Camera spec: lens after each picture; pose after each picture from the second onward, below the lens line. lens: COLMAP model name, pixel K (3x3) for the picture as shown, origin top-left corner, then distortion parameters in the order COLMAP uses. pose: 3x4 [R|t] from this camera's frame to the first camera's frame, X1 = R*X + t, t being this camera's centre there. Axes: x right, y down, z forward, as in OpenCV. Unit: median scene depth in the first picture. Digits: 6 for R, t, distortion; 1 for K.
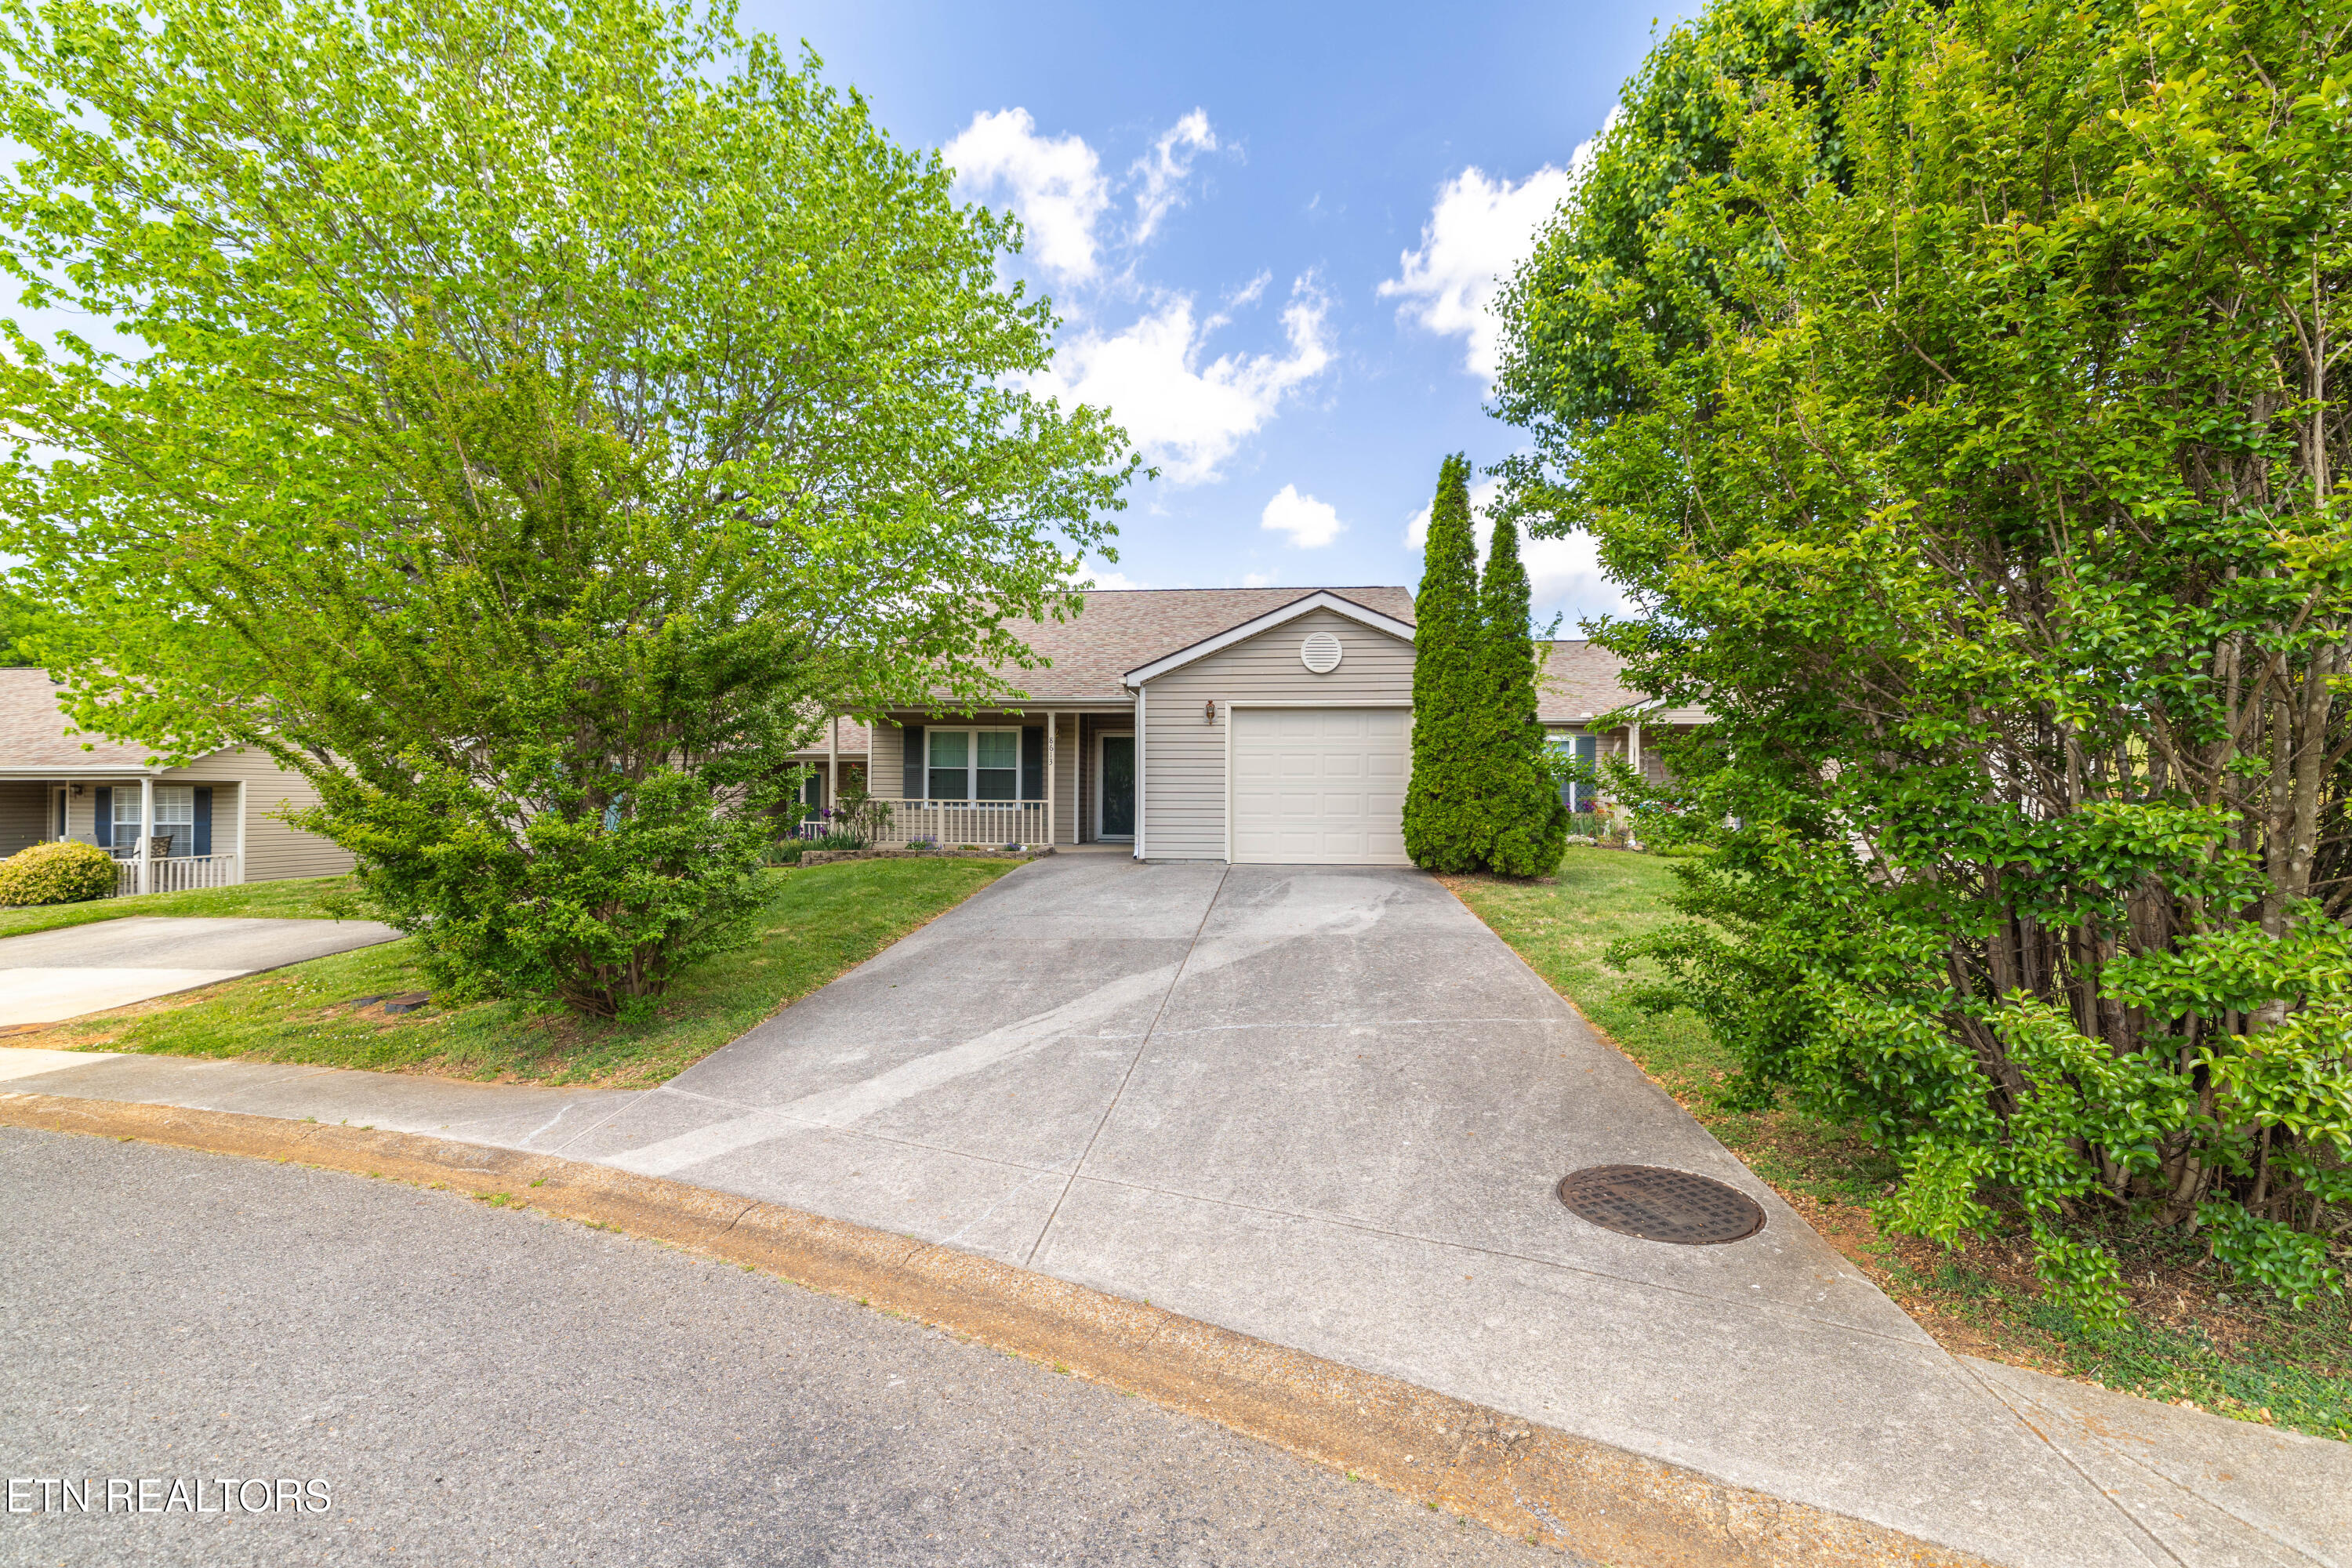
lens RADIAL K [[1052.7, 0, 1153.3], [0, 1052.7, 788.6], [0, 0, 1]] dist [0.001152, 0.000300]
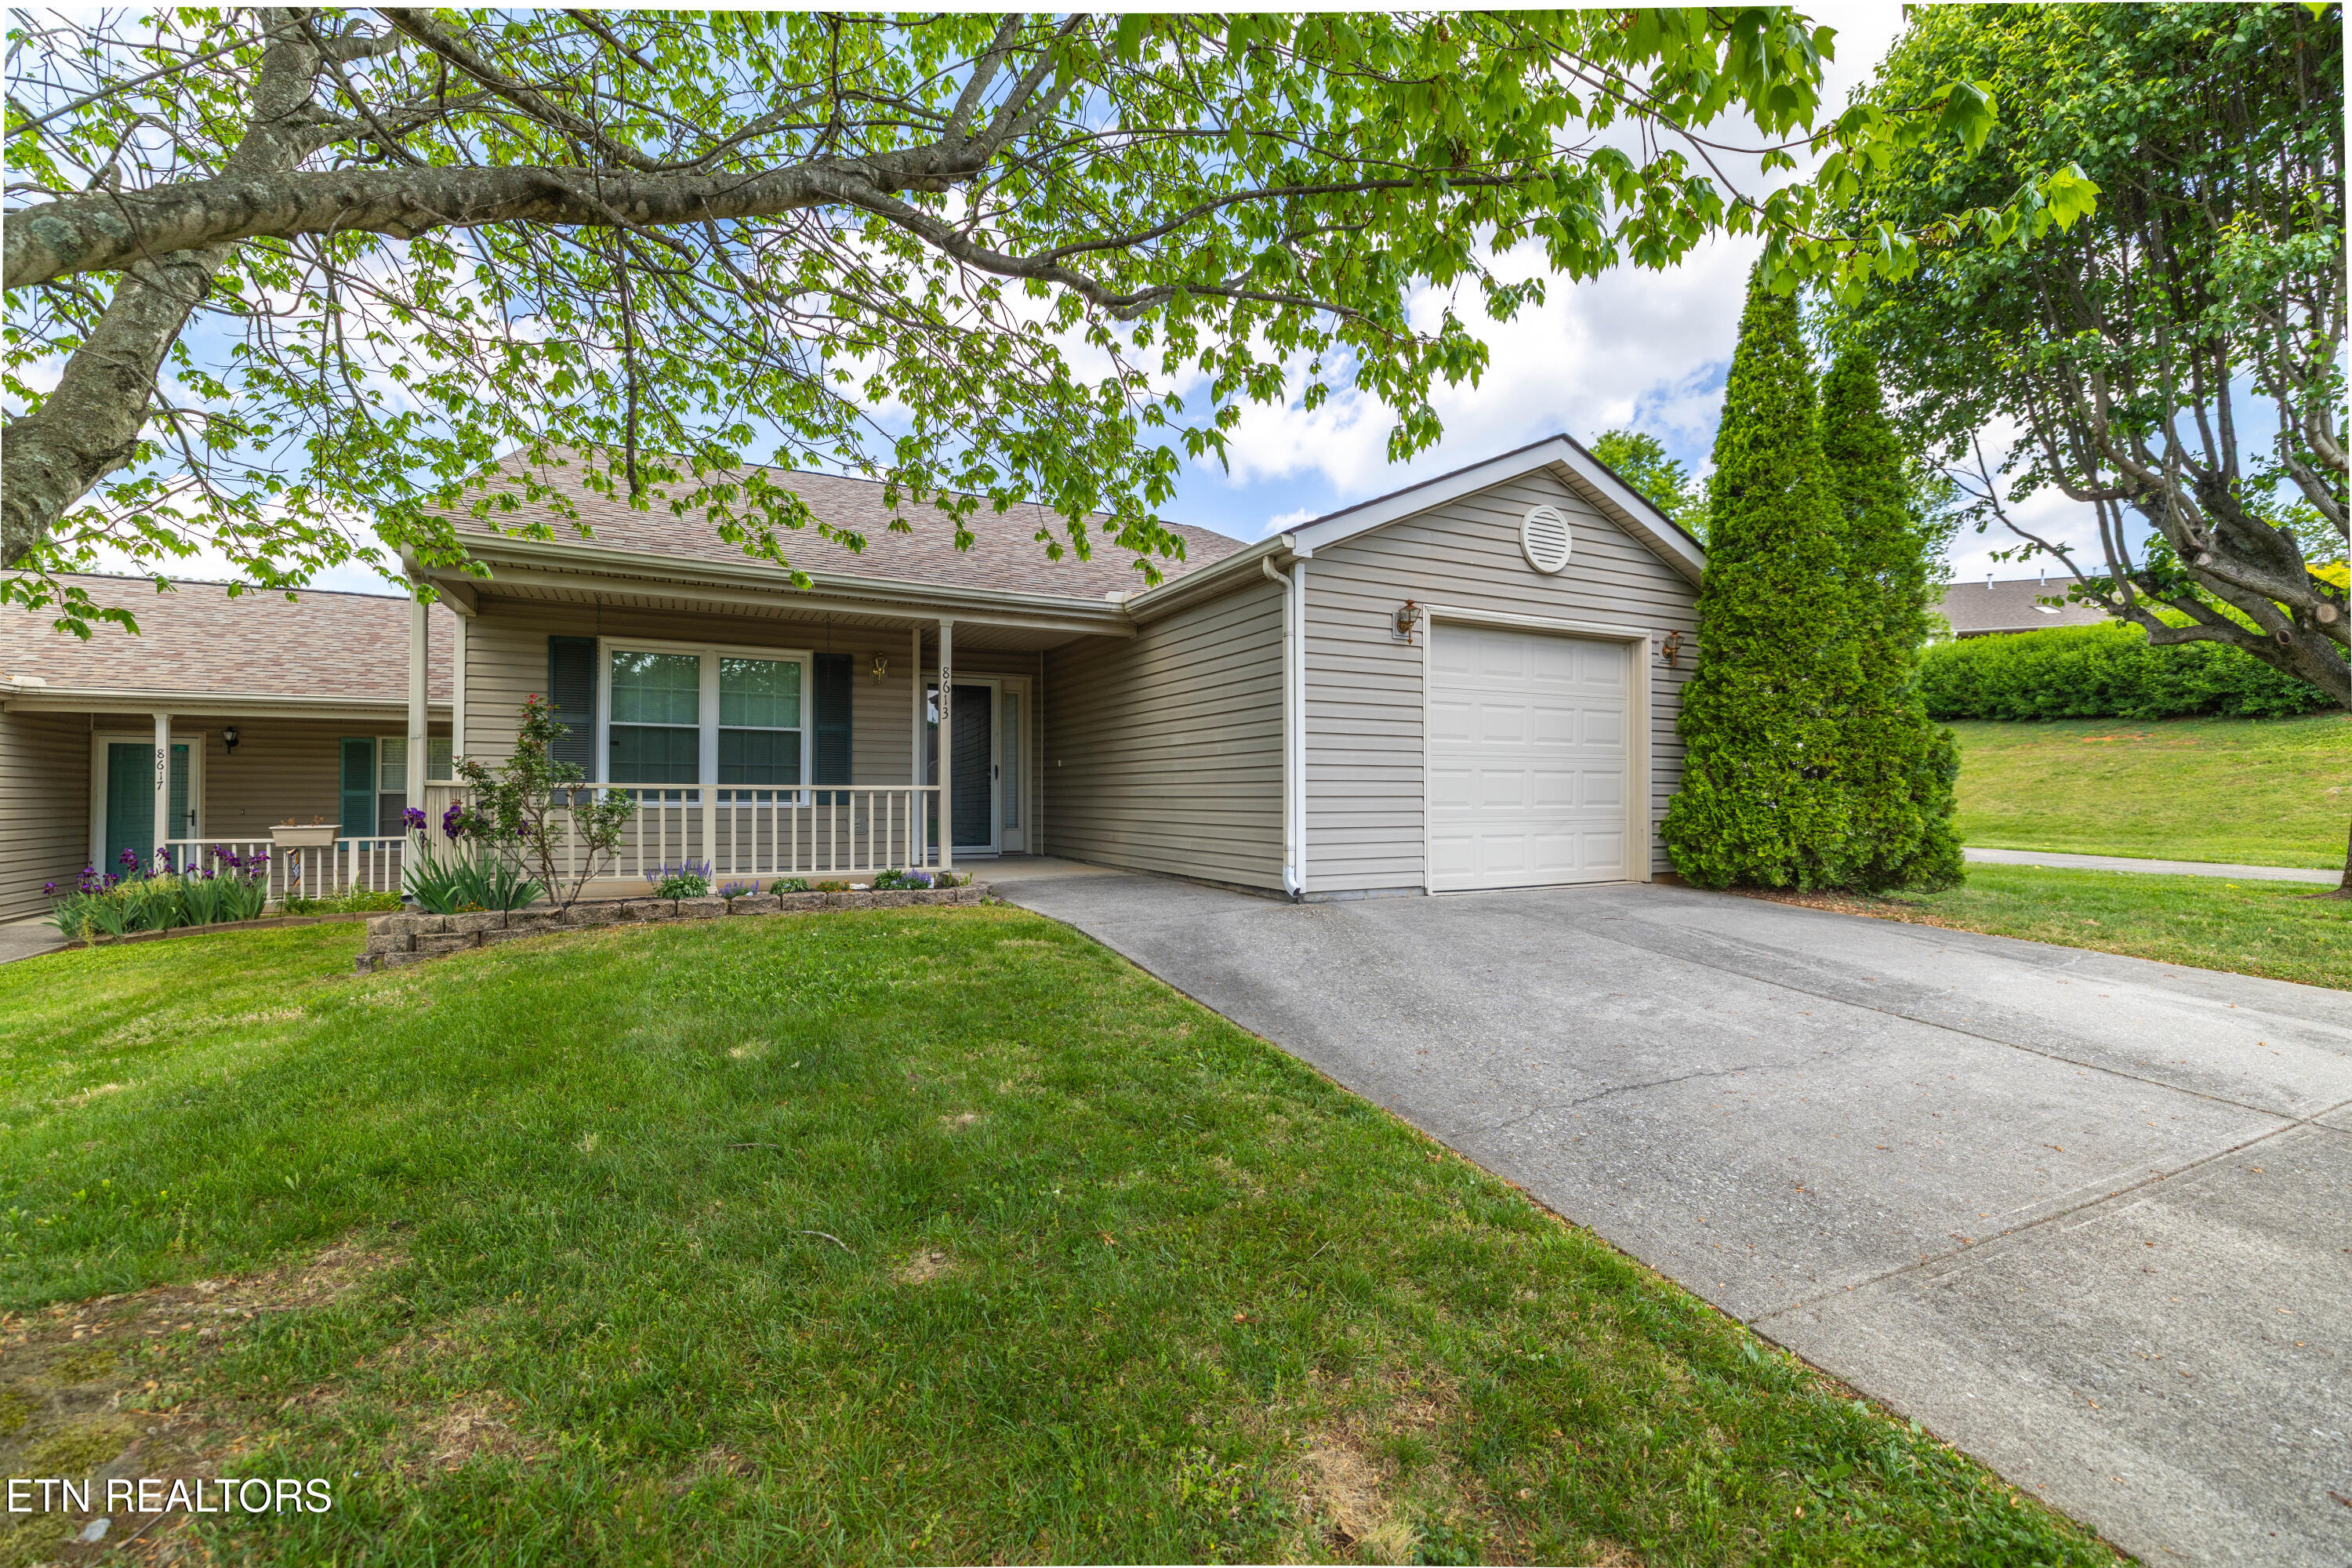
lens RADIAL K [[991.4, 0, 1185.1], [0, 991.4, 778.6], [0, 0, 1]] dist [-0.001529, -0.000169]
pose [[0.834437, 0.005287, 0.551078, -0.328377], [0.000833, 0.999941, -0.010855, 0.015489], [-0.551103, 0.009517, 0.834383, 0.629774]]
